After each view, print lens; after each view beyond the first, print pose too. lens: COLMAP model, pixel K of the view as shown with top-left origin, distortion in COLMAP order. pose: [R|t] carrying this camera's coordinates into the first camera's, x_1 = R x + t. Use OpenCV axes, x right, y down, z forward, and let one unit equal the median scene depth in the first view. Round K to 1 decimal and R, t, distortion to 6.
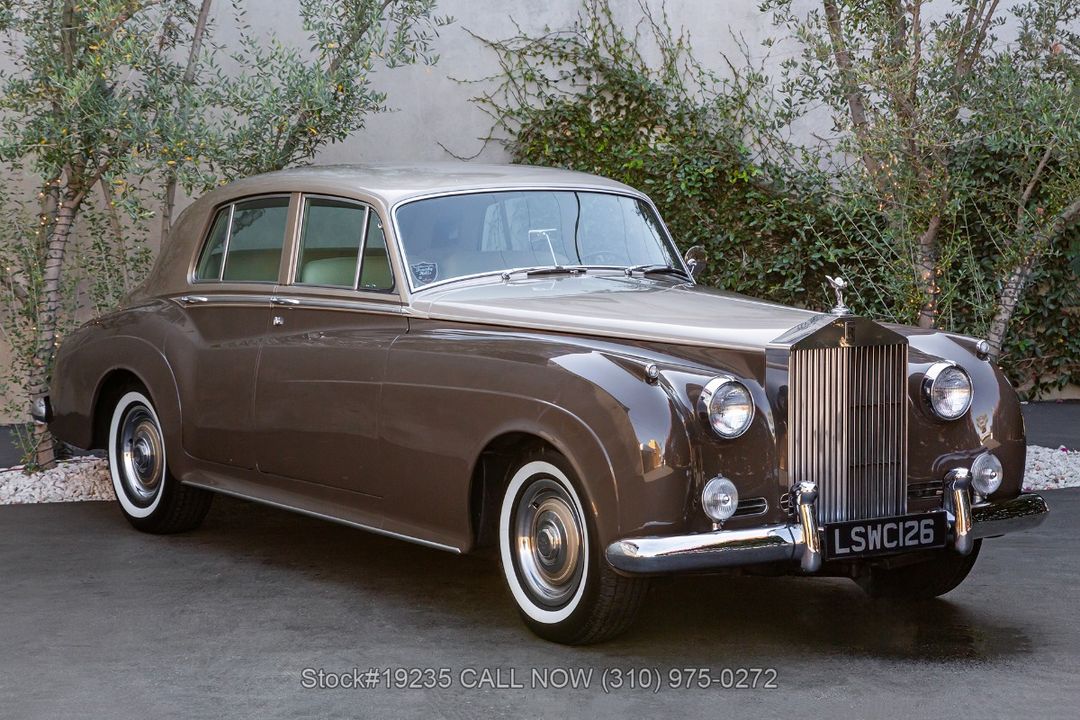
lens RADIAL K [[2473.5, 0, 540.0], [0, 2473.5, 360.0], [0, 0, 1]] dist [0.405316, 0.624673]
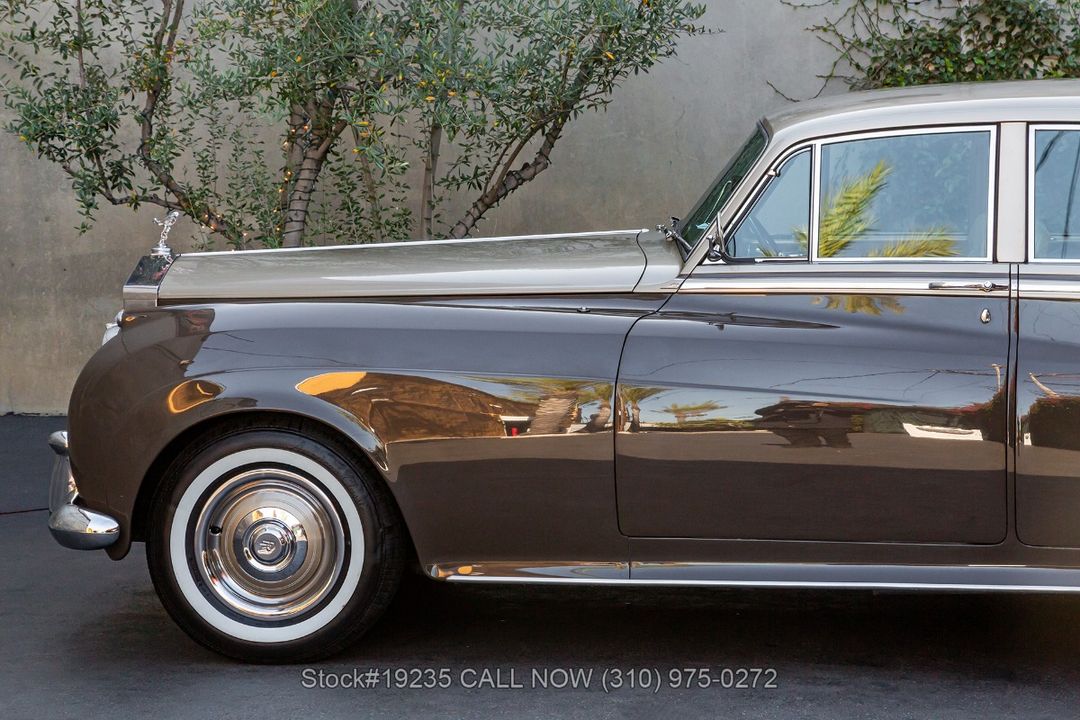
lens RADIAL K [[2473.5, 0, 540.0], [0, 2473.5, 360.0], [0, 0, 1]] dist [0.405316, 0.624673]
pose [[0.991868, 0.010748, -0.126812, -0.011888], [-0.009407, 0.999893, 0.011174, -0.005180], [0.126919, -0.009890, 0.991864, 0.204343]]
